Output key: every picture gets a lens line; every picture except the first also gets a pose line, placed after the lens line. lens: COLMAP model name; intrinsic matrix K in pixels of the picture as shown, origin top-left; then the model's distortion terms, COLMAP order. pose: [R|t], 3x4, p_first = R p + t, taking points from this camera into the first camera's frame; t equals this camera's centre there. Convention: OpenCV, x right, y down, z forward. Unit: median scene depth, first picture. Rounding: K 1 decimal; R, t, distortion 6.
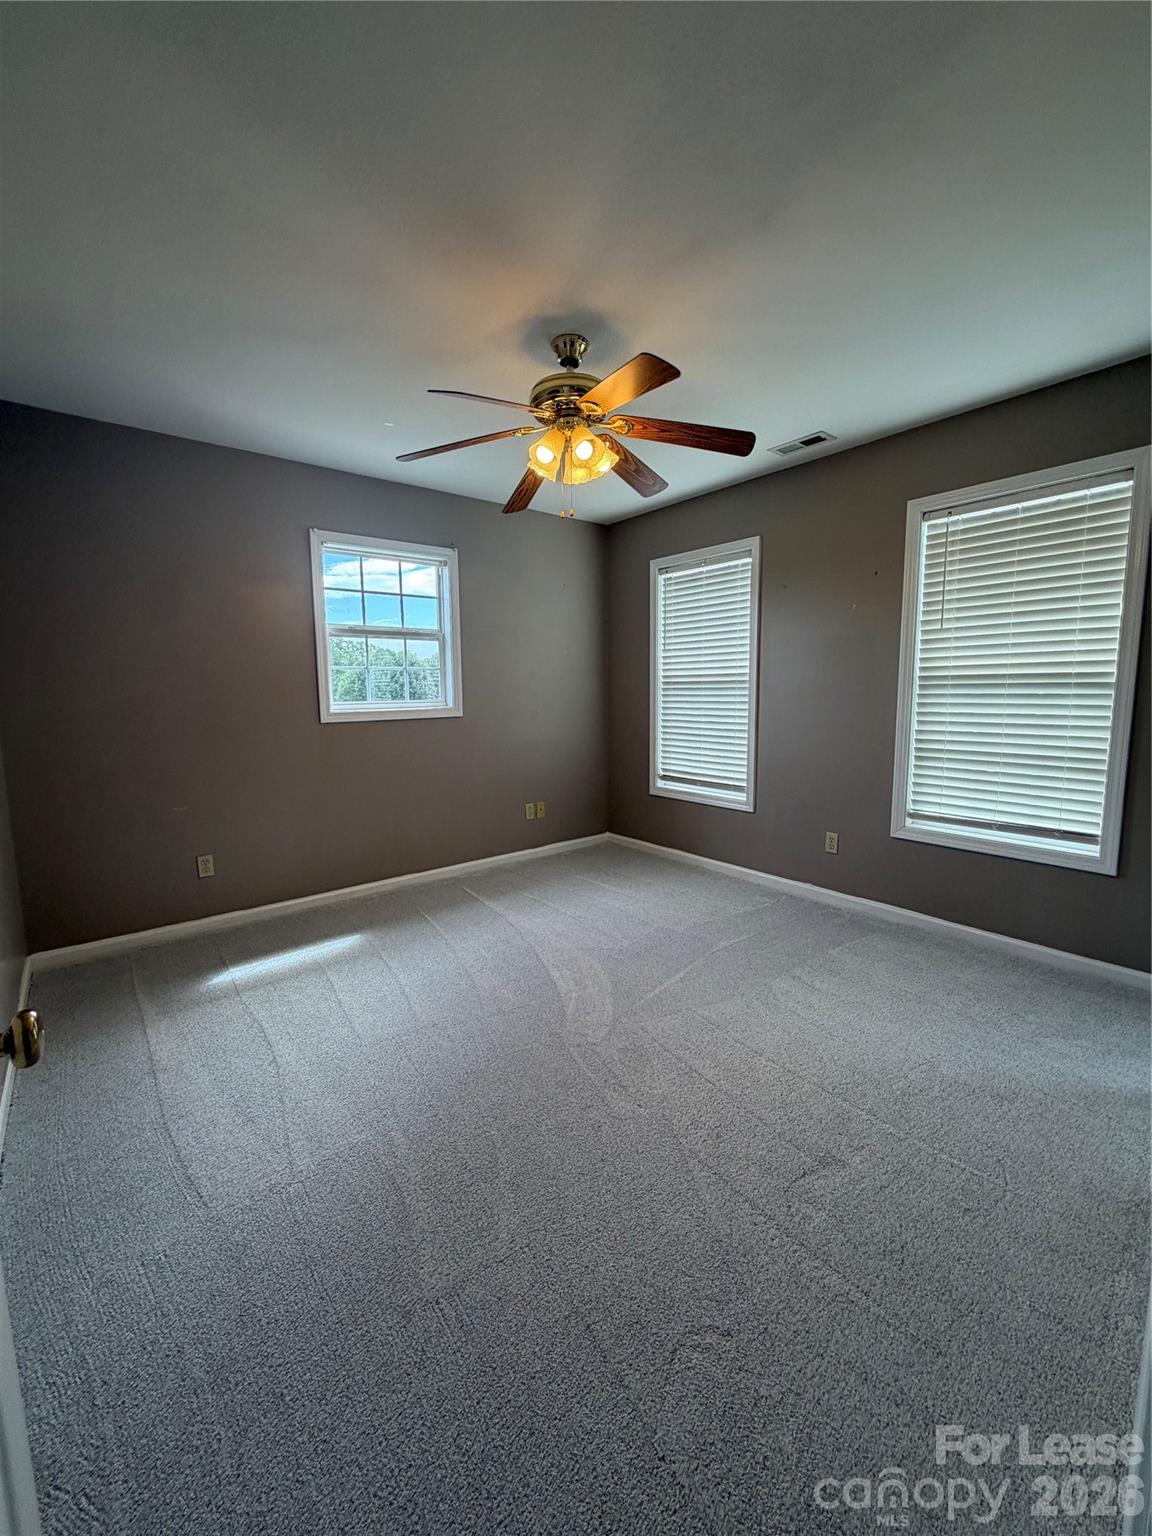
lens RADIAL K [[622.7, 0, 576.0], [0, 622.7, 768.0], [0, 0, 1]] dist [0.000716, 0.000125]
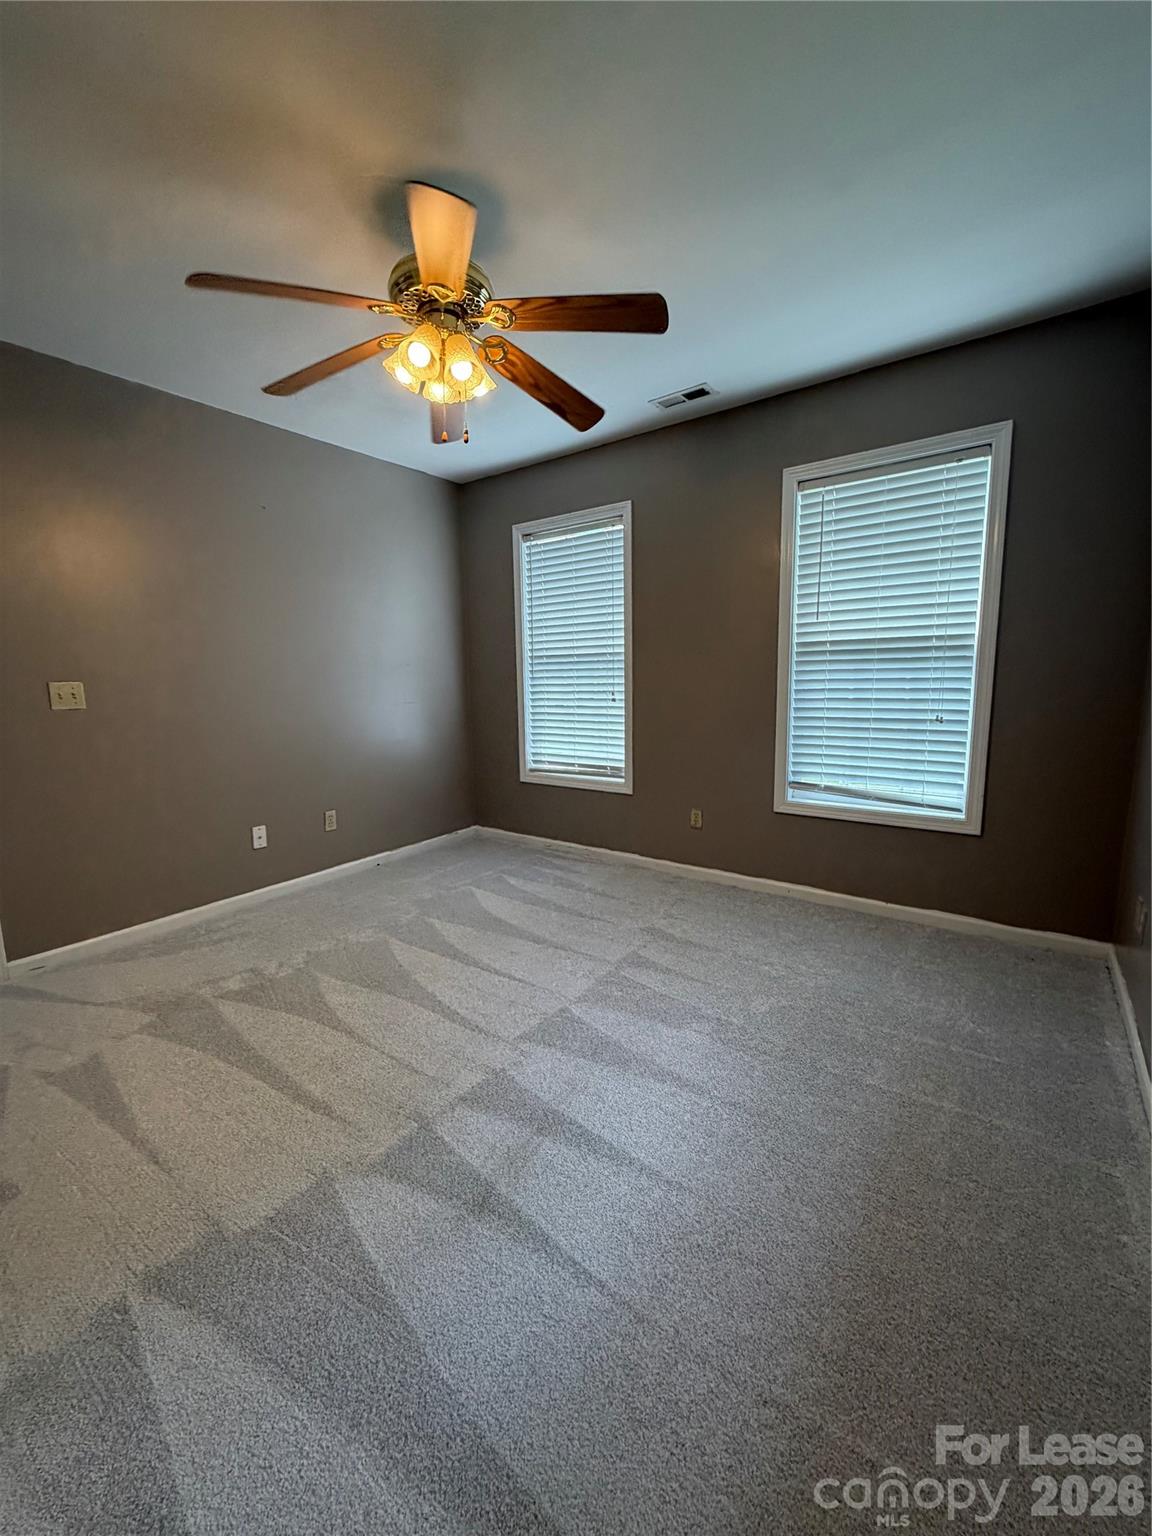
lens RADIAL K [[613.6, 0, 576.0], [0, 613.6, 768.0], [0, 0, 1]] dist [-0.001273, -0.000183]
pose [[0.963171, -0.061830, 0.261685, -0.059289], [0.054370, 0.997884, 0.035658, -0.009173], [-0.263336, -0.020117, 0.964495, 0.134368]]
